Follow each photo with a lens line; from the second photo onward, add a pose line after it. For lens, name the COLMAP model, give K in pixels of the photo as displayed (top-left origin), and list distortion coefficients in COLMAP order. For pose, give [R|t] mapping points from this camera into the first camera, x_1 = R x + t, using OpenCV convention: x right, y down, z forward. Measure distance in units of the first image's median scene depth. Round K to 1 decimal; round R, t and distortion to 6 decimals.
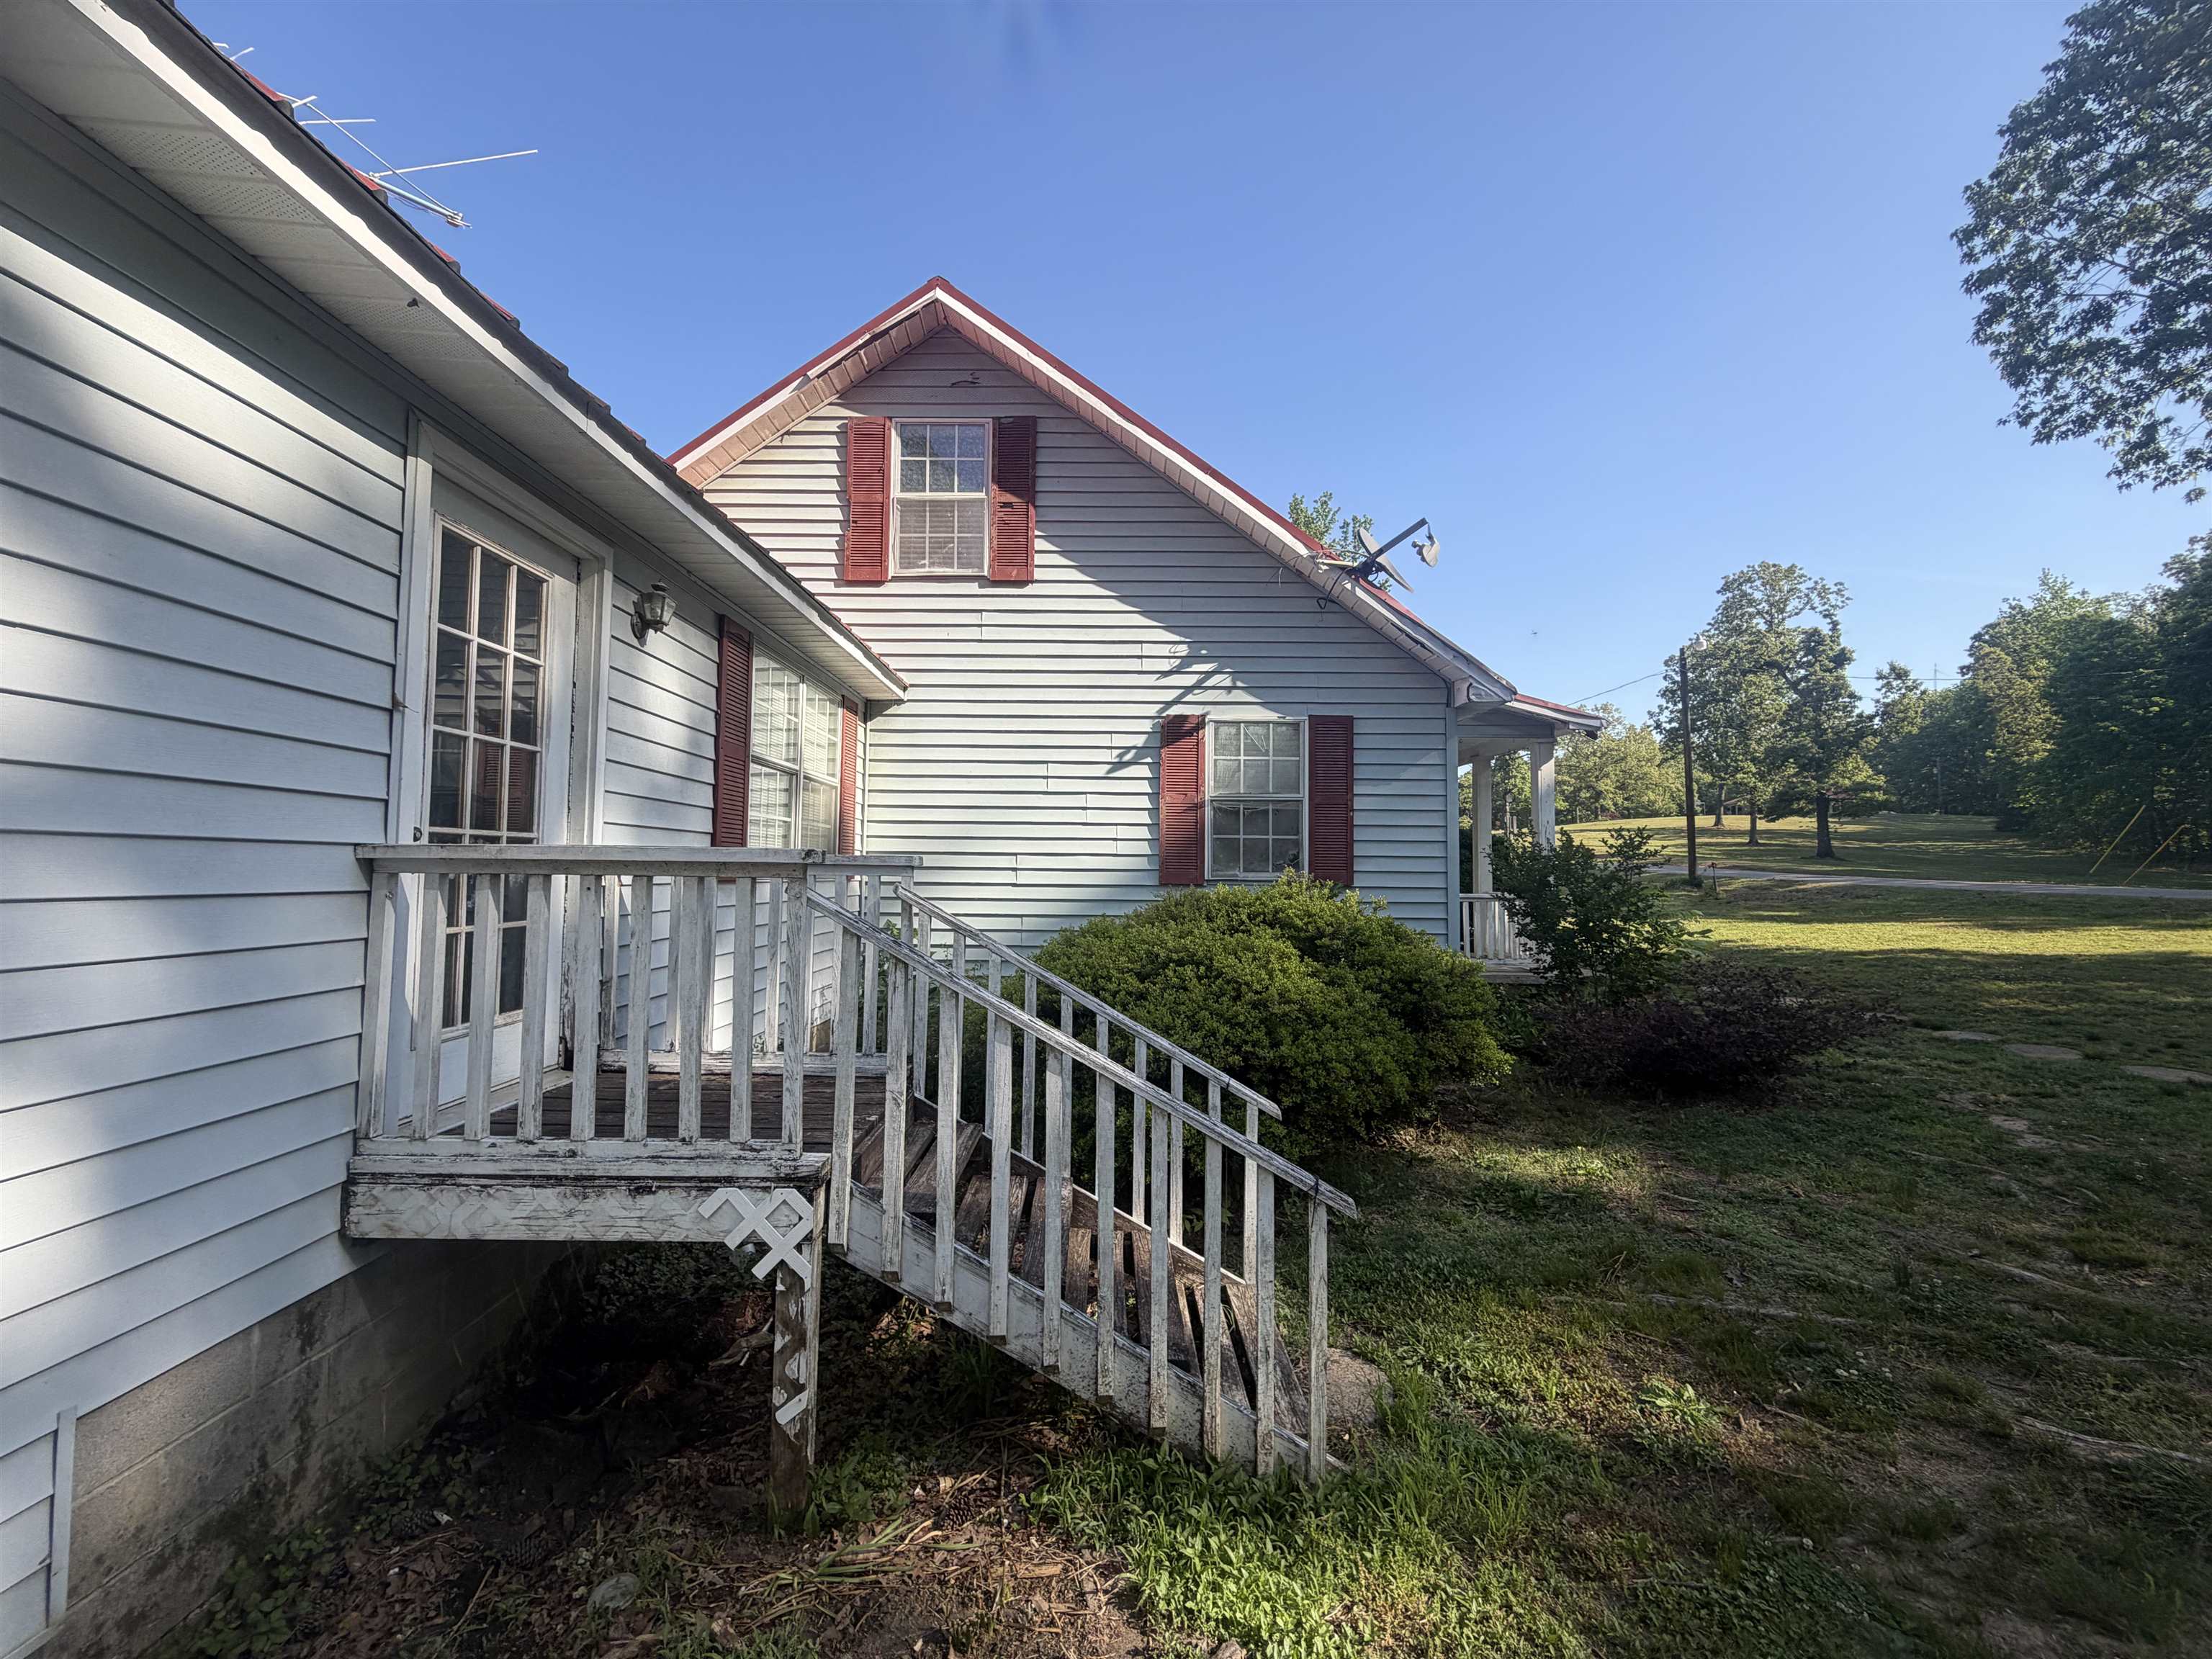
lens RADIAL K [[870.7, 0, 1103.4], [0, 870.7, 829.8], [0, 0, 1]] dist [-0.002263, 0.000823]
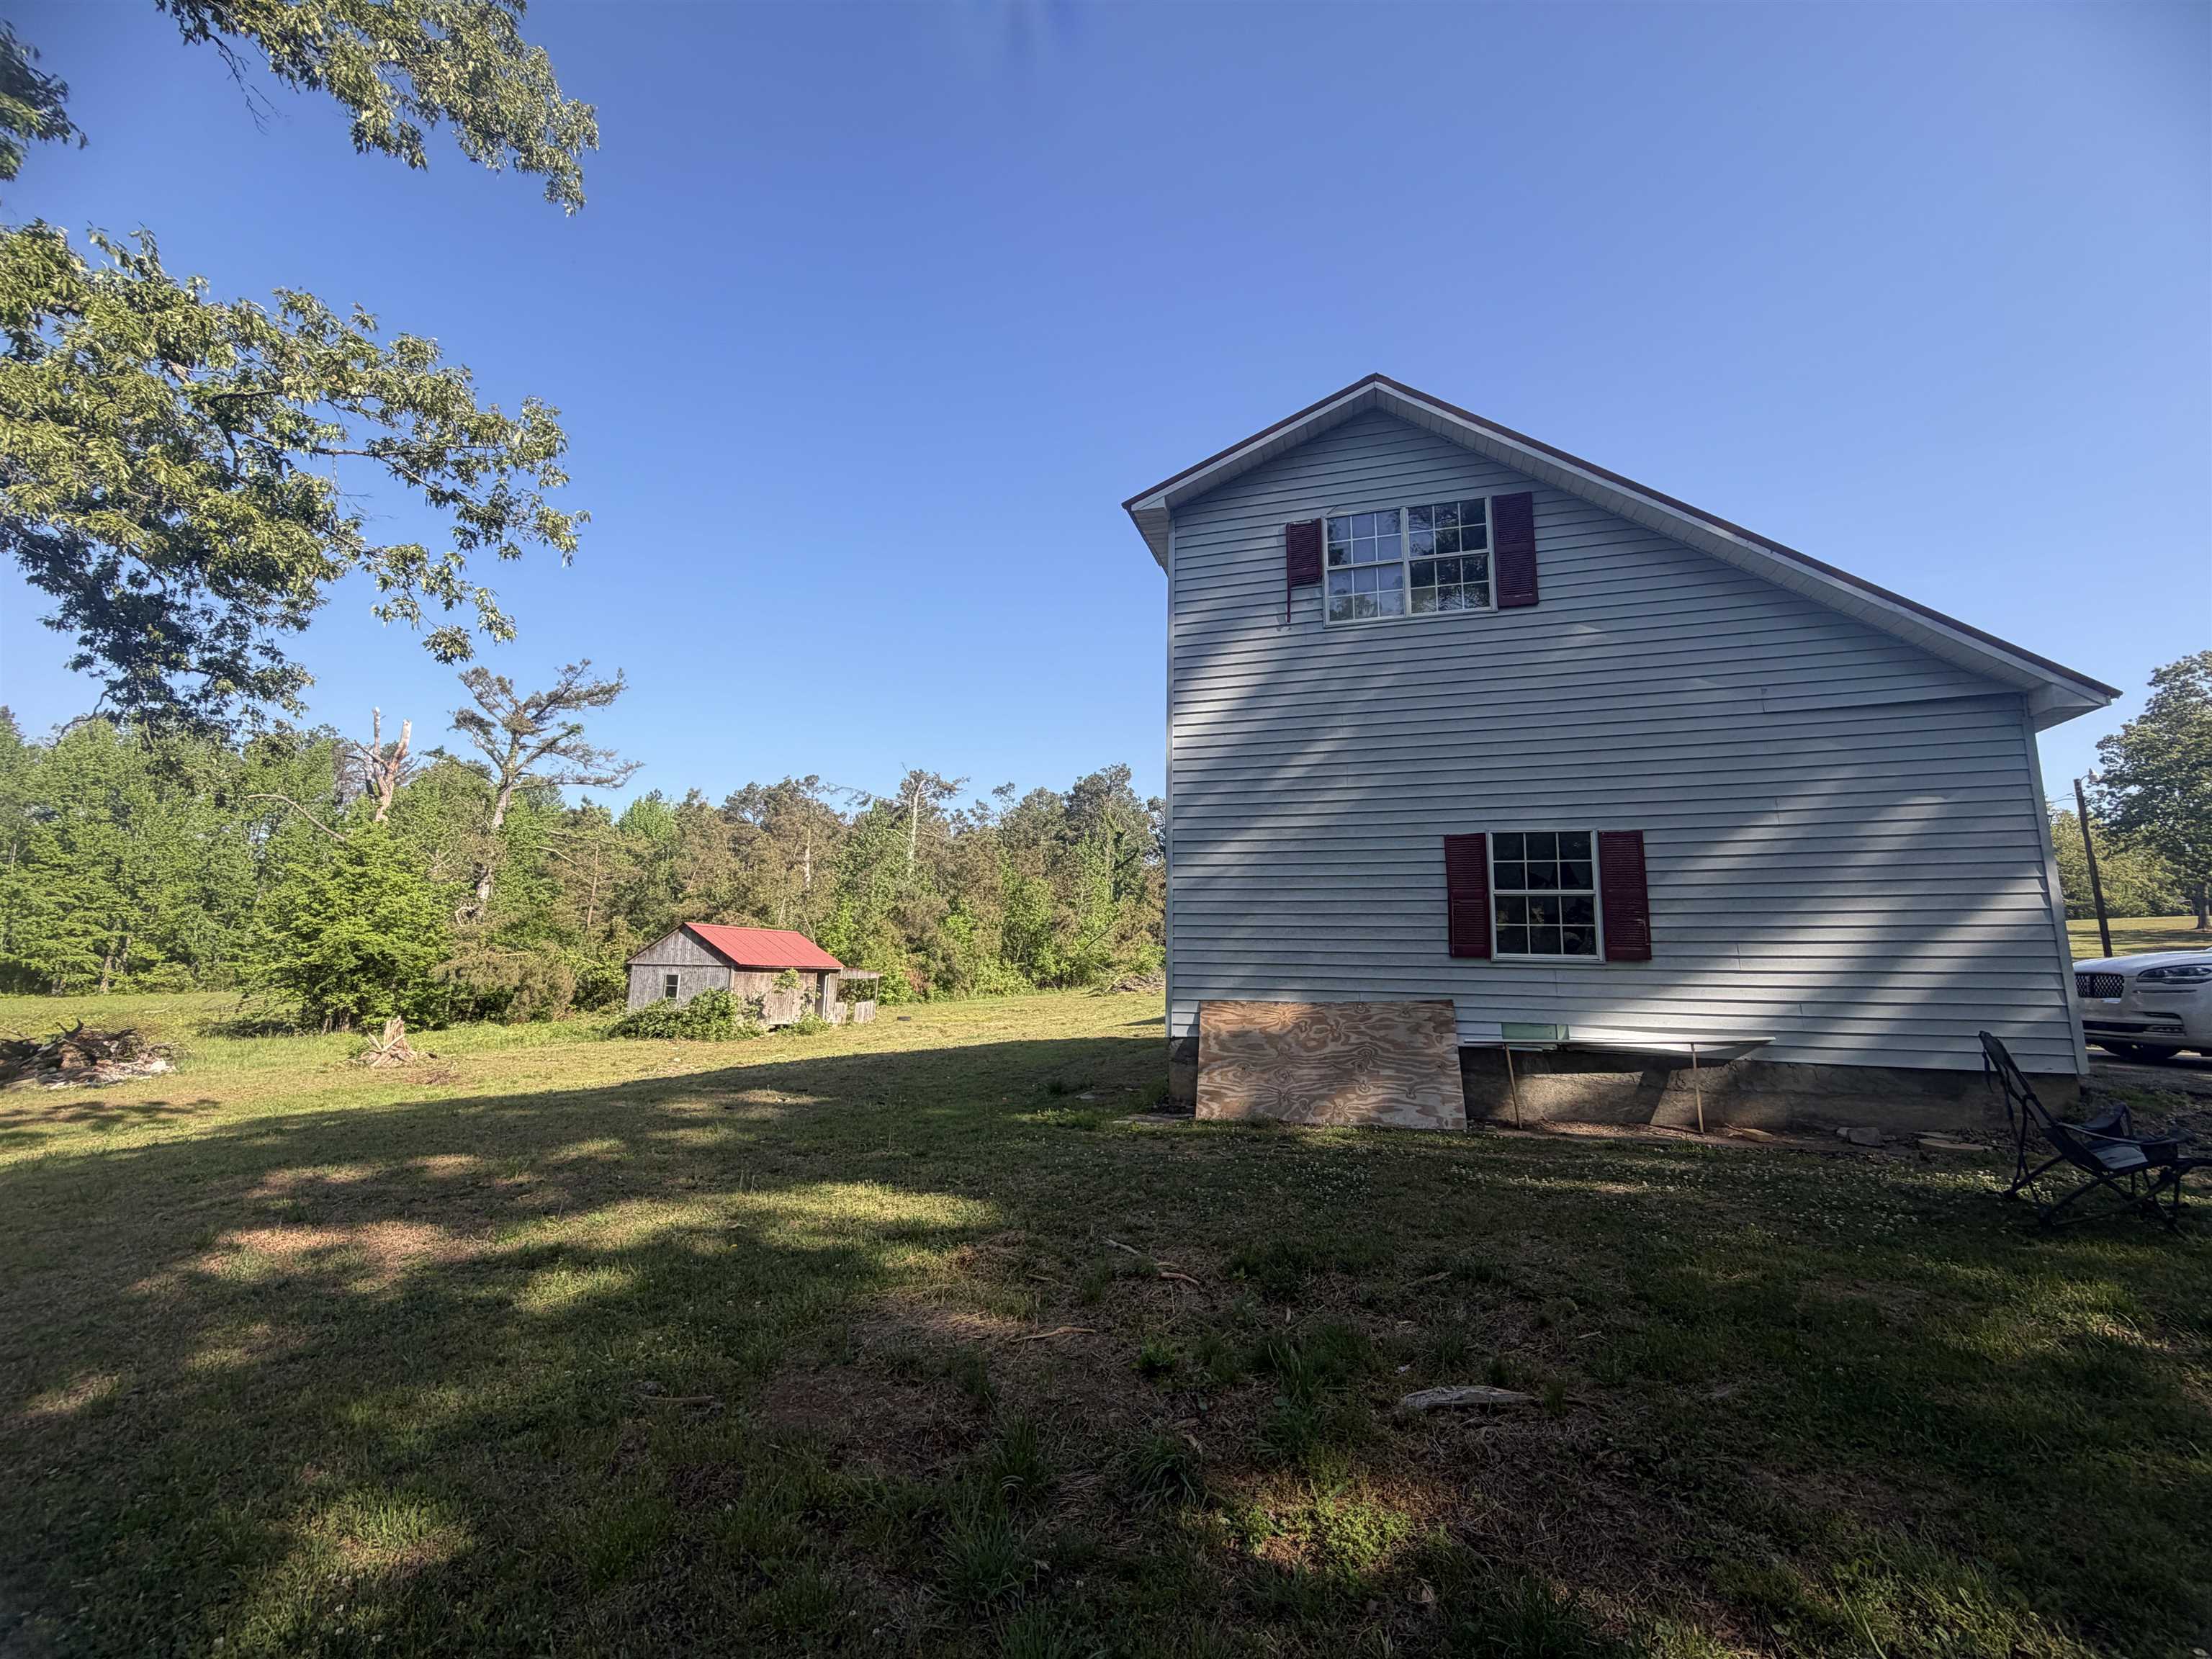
lens RADIAL K [[870.7, 0, 1107.7], [0, 870.7, 817.6], [0, 0, 1]] dist [-0.002263, 0.000823]
pose [[0.954938, -0.021146, -0.296051, -0.114370], [-0.013281, 0.993415, -0.113797, -0.000437], [0.296508, 0.112601, 0.948369, -0.241192]]
